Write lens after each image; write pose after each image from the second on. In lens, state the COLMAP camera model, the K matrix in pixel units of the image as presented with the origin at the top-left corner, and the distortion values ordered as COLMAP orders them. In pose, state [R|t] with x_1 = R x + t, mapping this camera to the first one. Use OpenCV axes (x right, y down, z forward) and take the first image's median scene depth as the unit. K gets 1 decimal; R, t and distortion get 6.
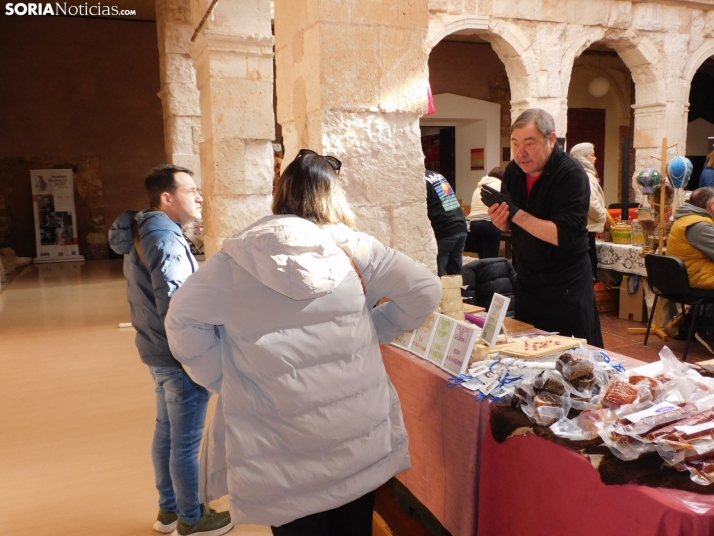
lens RADIAL K [[625.3, 0, 357.8], [0, 625.3, 265.9], [0, 0, 1]] dist [0.026274, -0.037951]
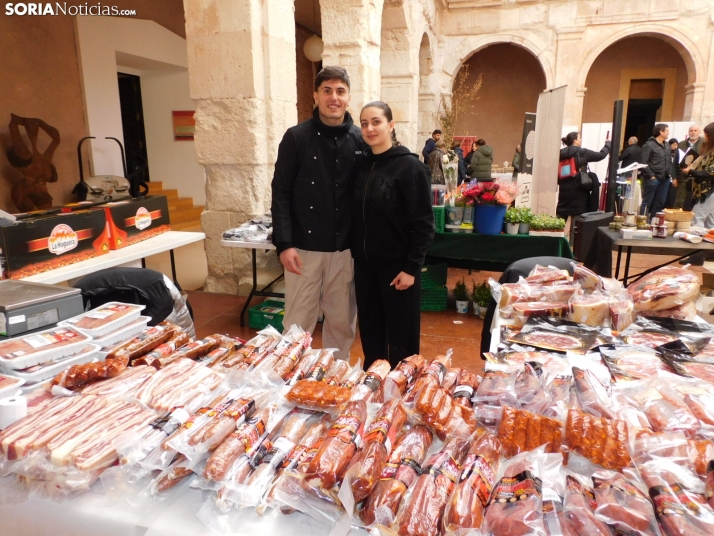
lens RADIAL K [[514.0, 0, 361.6], [0, 514.0, 264.4], [0, 0, 1]] dist [0.000711, -0.004320]
pose [[0.627147, -0.149117, 0.764494, -0.776333], [0.093919, 0.988819, 0.115827, -0.298164], [-0.773218, -0.000840, 0.634140, 2.264516]]
